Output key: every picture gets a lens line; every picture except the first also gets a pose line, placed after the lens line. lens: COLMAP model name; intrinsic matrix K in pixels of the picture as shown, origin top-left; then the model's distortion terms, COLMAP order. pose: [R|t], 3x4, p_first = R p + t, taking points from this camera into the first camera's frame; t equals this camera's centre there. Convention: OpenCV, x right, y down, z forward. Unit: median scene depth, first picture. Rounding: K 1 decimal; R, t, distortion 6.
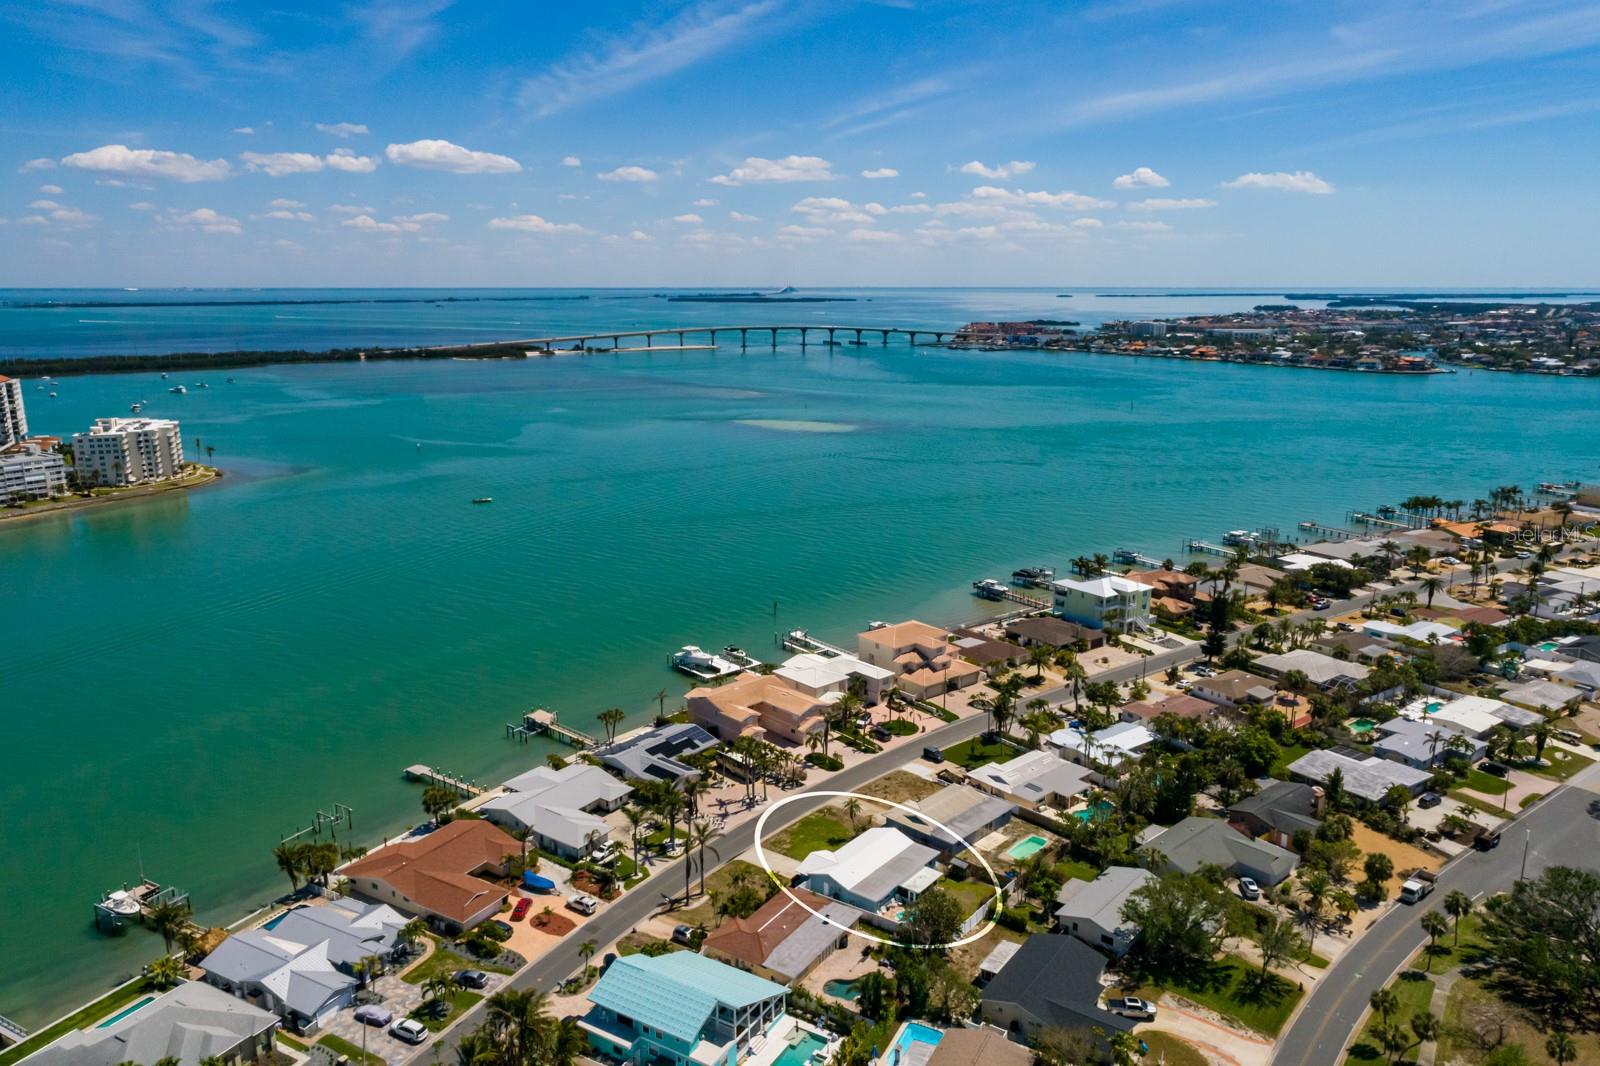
lens RADIAL K [[1101.3, 0, 802.5], [0, 1101.3, 531.9], [0, 0, 1]] dist [-0.006513, 0.018309]
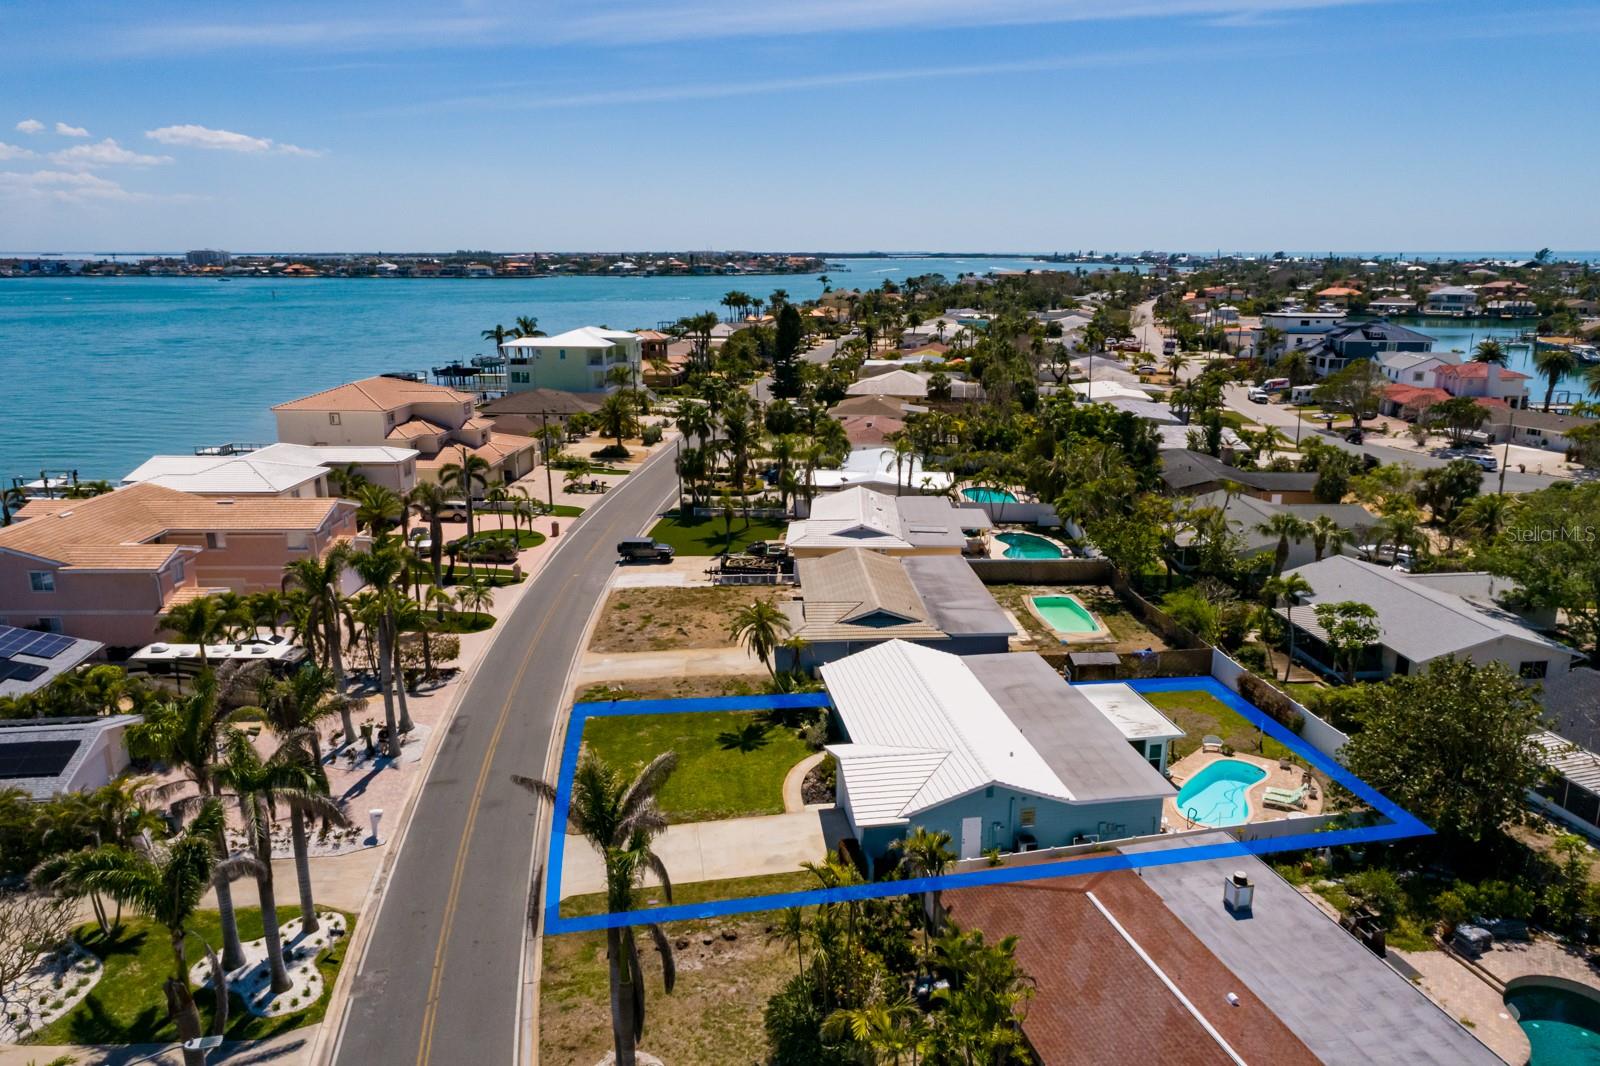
lens RADIAL K [[1095.2, 0, 801.7], [0, 1095.2, 541.5], [0, 0, 1]] dist [-0.001396, 0.011437]
pose [[0.681248, -0.188091, 0.707477, -0.105119], [0.162459, 0.981174, 0.104421, 0.109162], [-0.713799, 0.043800, 0.698980, 0.431054]]
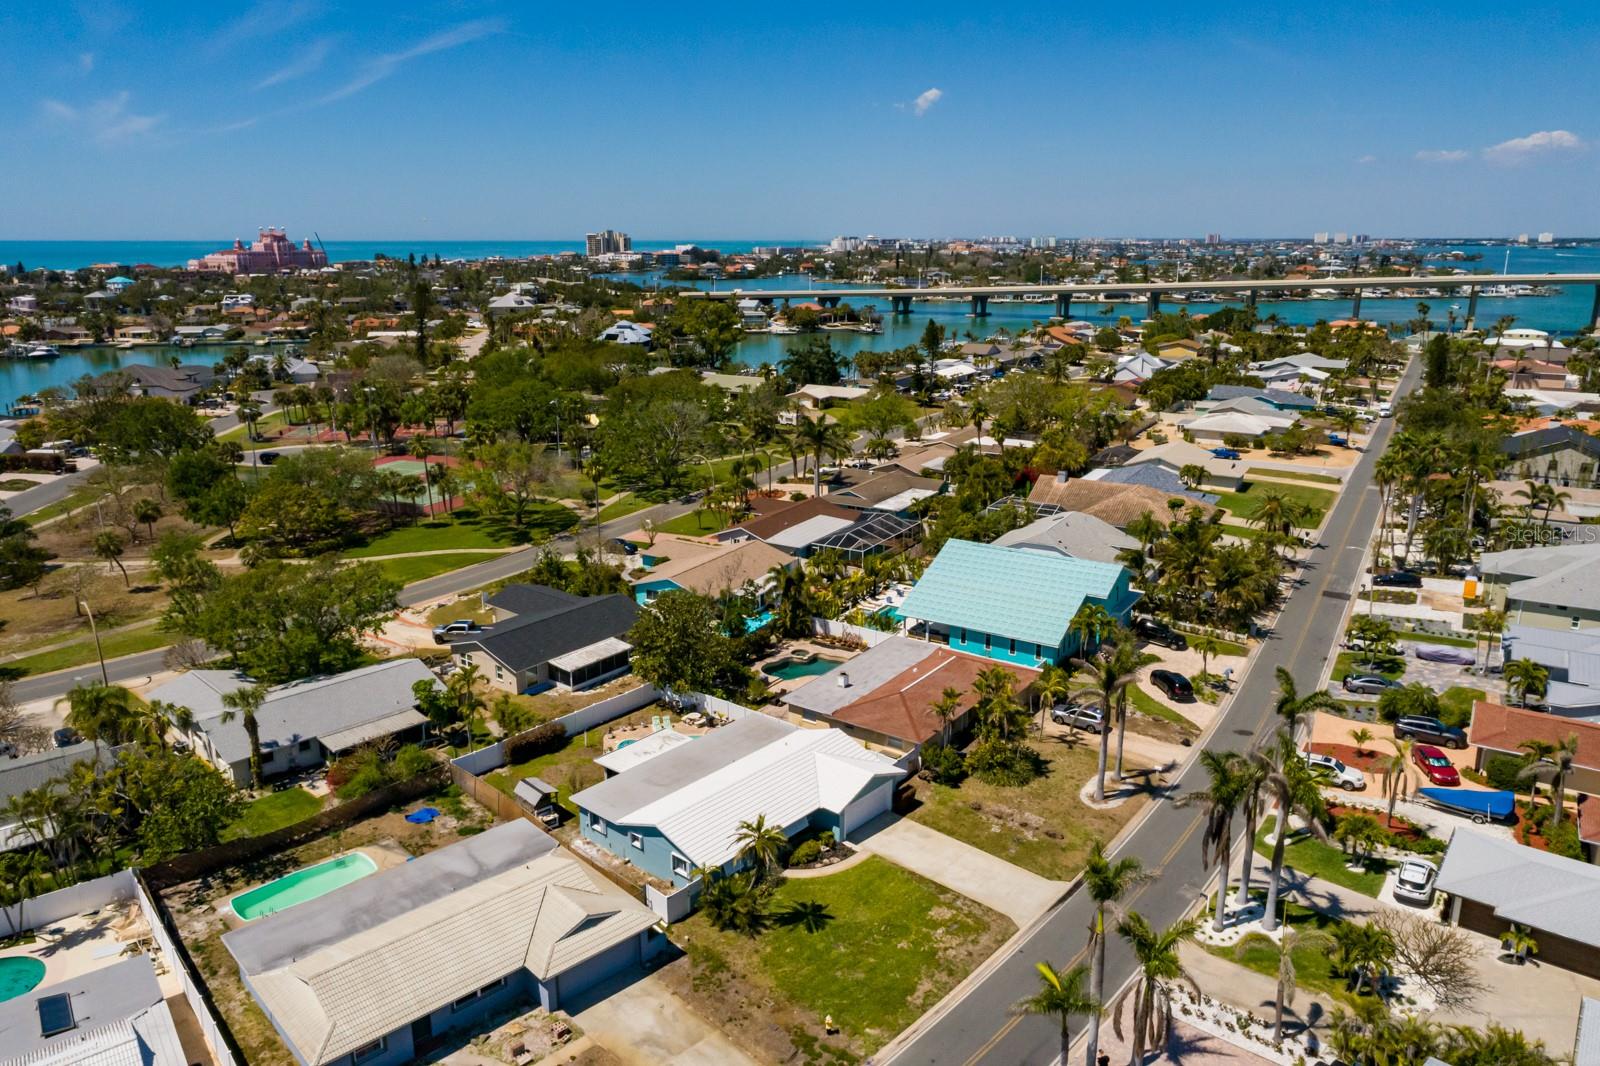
lens RADIAL K [[1099.9, 0, 800.0], [0, 1099.9, 533.0], [0, 0, 1]] dist [0.000233, 0.008398]
pose [[-0.998807, -0.010858, 0.047602, 0.009403], [0.012731, 0.883310, 0.468617, 0.000279], [-0.047135, 0.468664, -0.882118, 0.723036]]
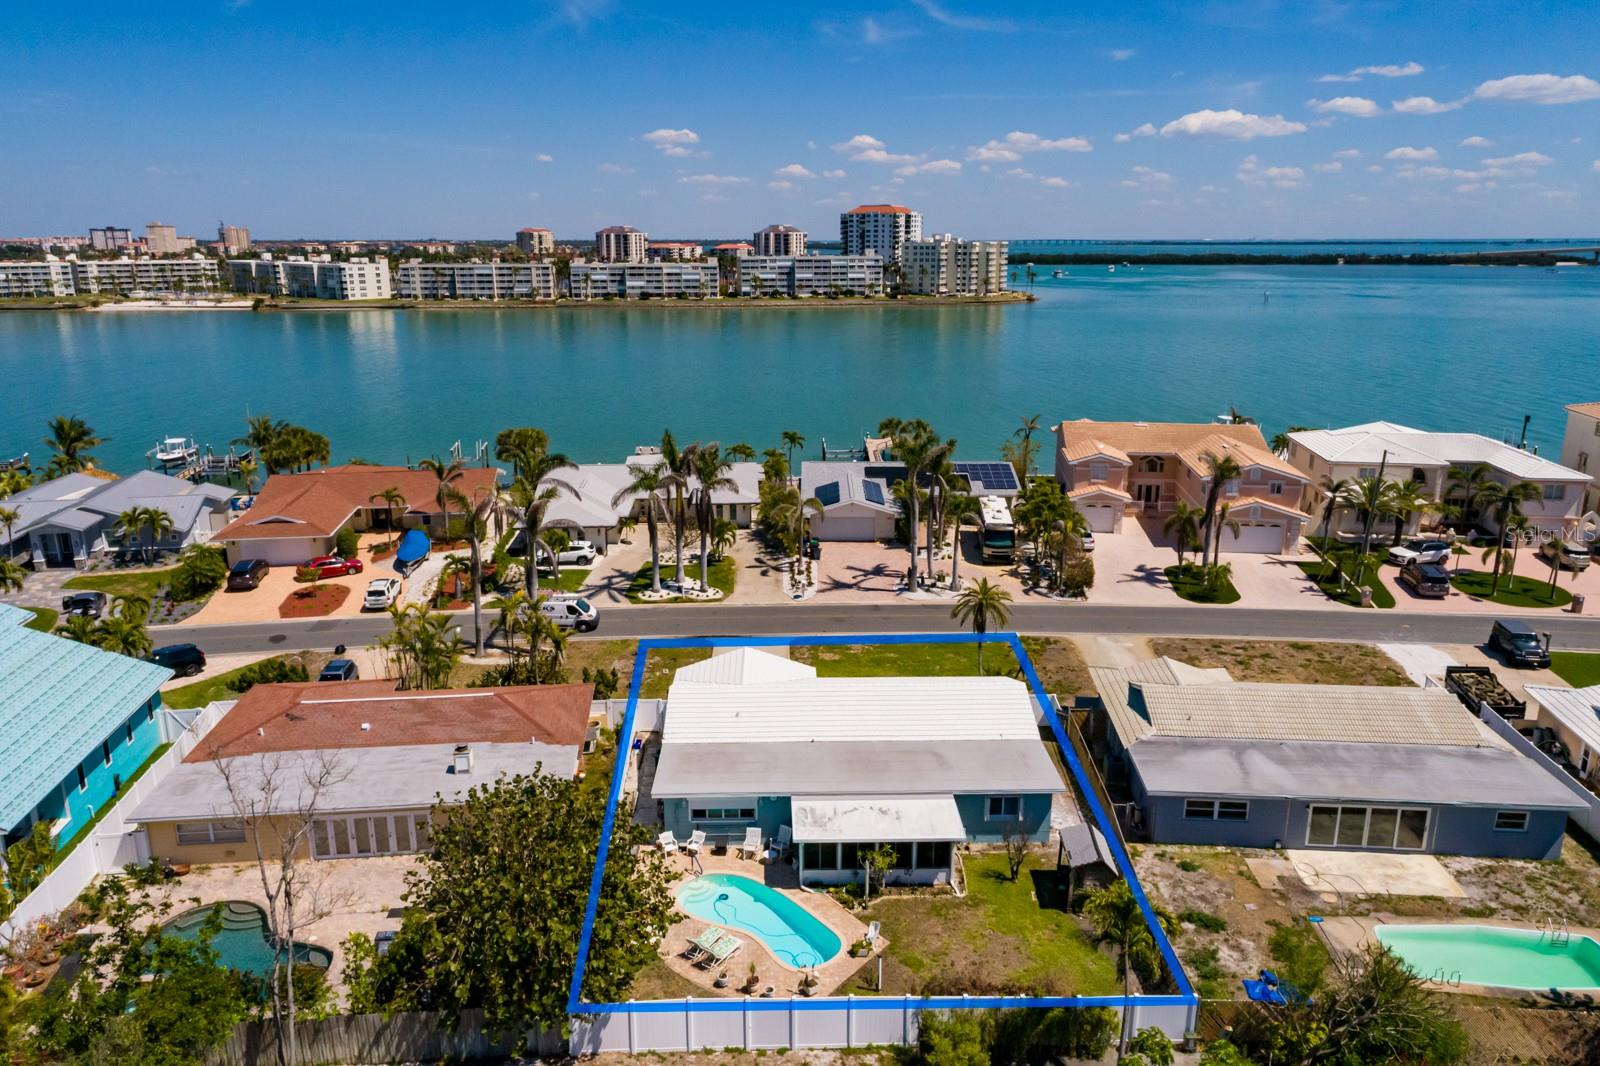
lens RADIAL K [[1099.9, 0, 800.0], [0, 1099.9, 533.0], [0, 0, 1]] dist [0.000233, 0.008398]
pose [[0.631757, 0.199208, -0.749133, 0.151078], [-0.169735, 0.978512, 0.117063, 0.112887], [0.756355, 0.053198, 0.651994, 0.418283]]
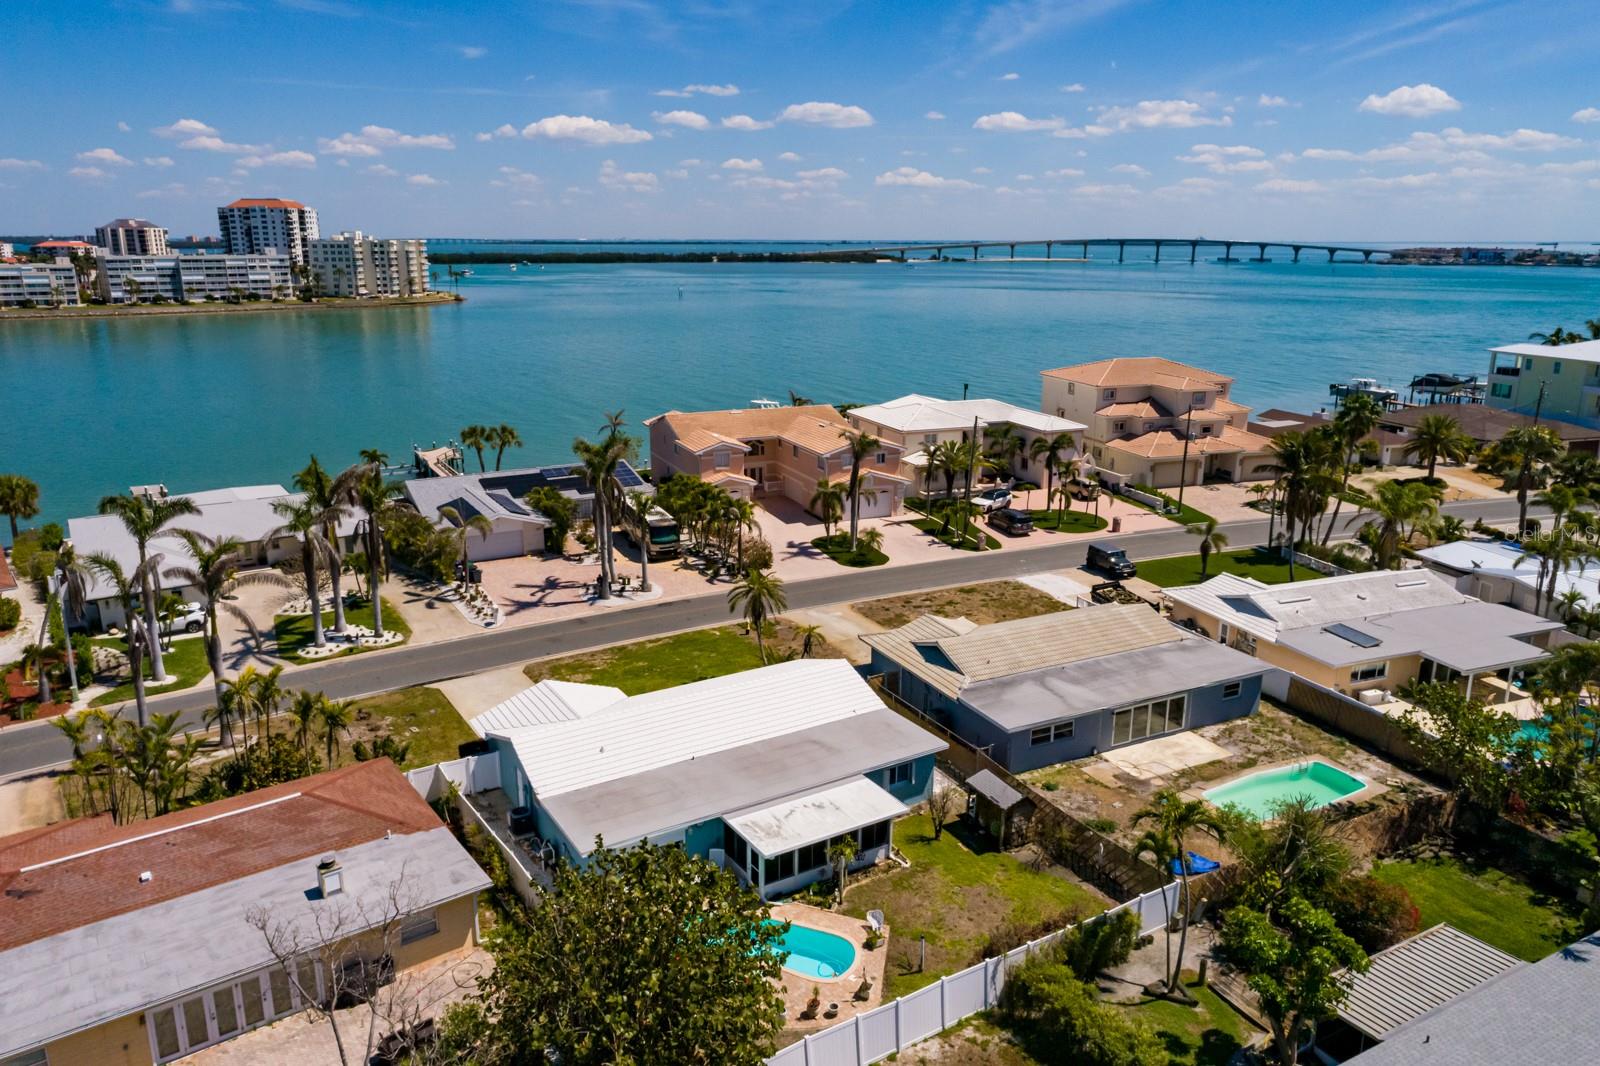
lens RADIAL K [[1101.3, 0, 802.5], [0, 1101.3, 531.9], [0, 0, 1]] dist [-0.006513, 0.018309]
pose [[0.939134, 0.091204, -0.331223, 0.098835], [-0.078939, 0.995608, 0.050328, 0.121117], [0.334359, -0.021118, 0.942209, 0.387009]]
